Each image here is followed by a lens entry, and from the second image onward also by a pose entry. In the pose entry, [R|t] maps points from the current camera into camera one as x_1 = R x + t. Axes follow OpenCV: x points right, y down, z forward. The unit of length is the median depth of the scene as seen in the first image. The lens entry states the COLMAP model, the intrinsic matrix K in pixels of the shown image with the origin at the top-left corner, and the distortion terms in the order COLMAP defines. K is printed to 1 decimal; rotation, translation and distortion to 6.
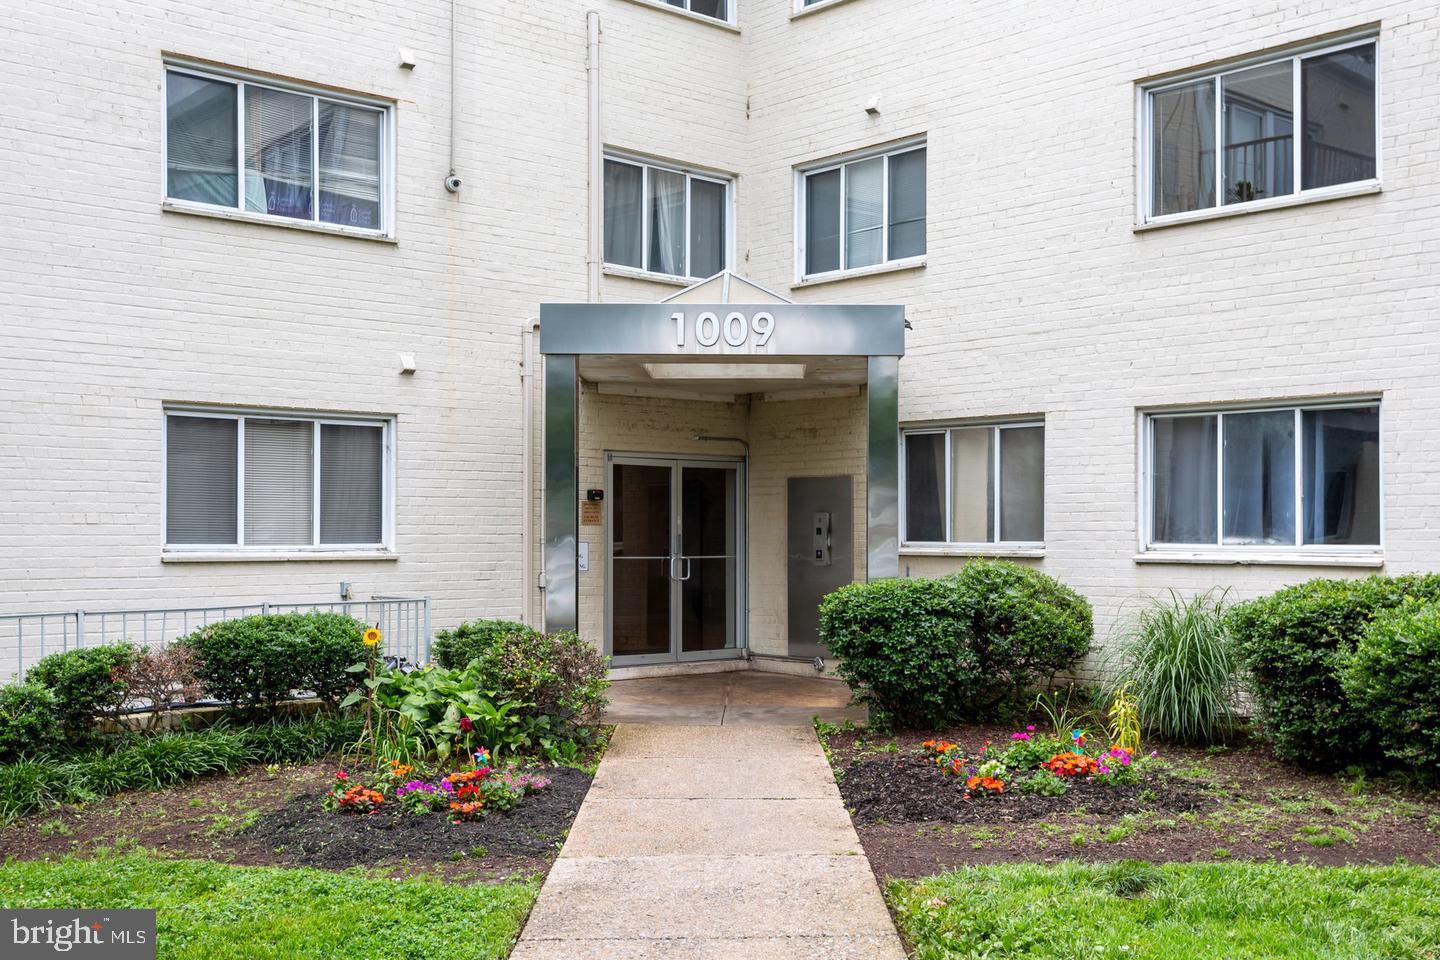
lens RADIAL K [[1582.8, 0, 720.4], [0, 1582.8, 482.9], [0, 0, 1]] dist [-0.004939, -0.002873]
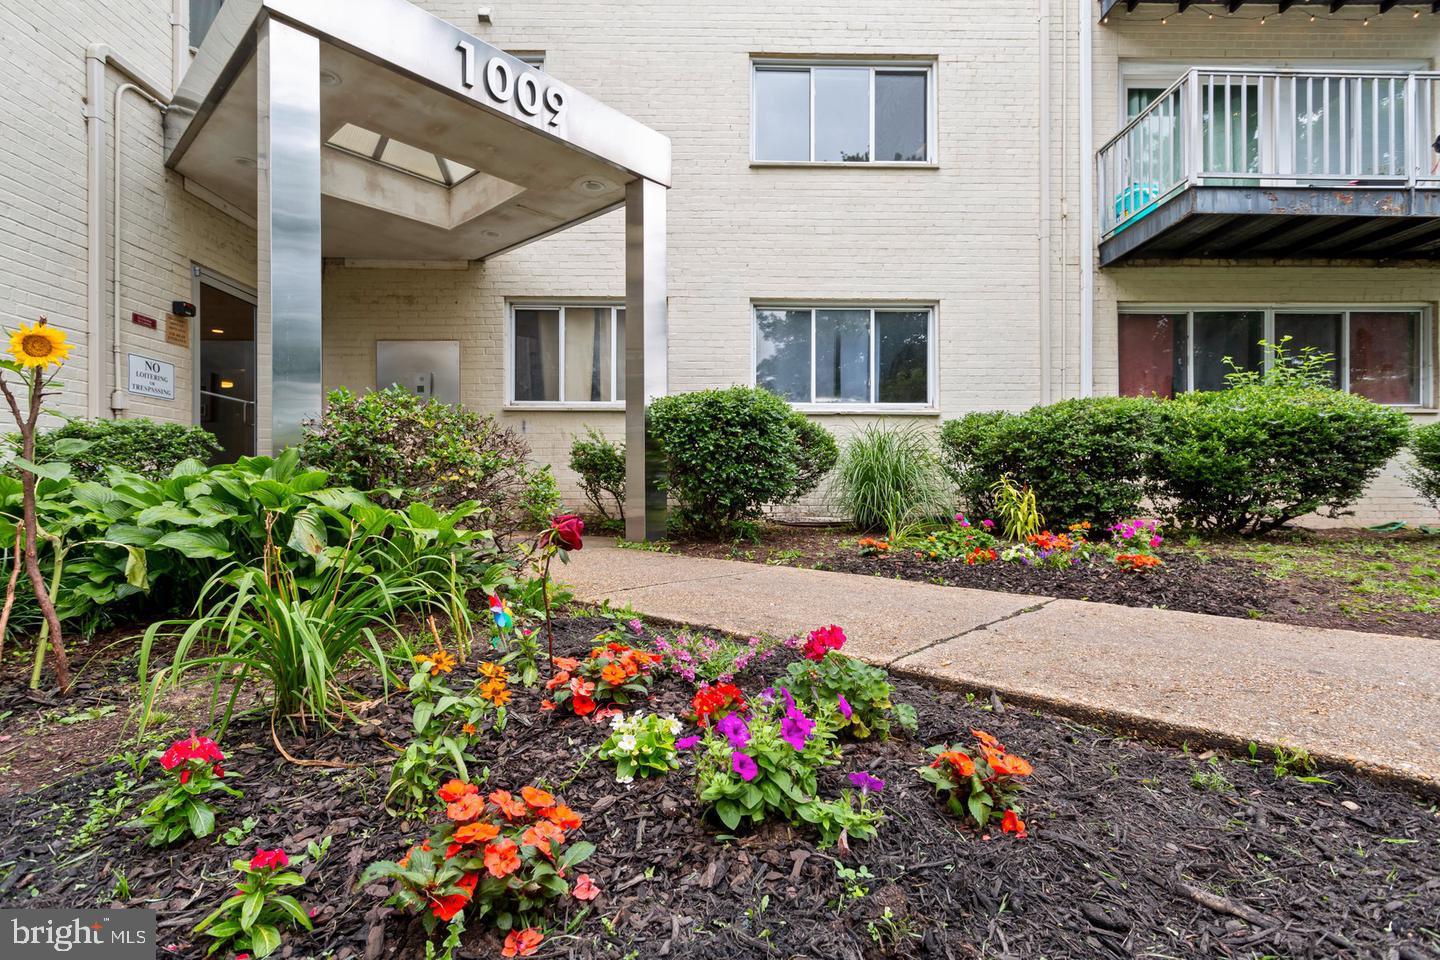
lens RADIAL K [[685.7, 0, 718.4], [0, 685.7, 477.9], [0, 0, 1]] dist [-0.000900, 0.000078]
pose [[0.659621, 0.003823, 0.751589, -0.162368], [-0.024863, 0.999551, 0.016737, 0.081117], [-0.751187, -0.029727, 0.659420, 0.548380]]
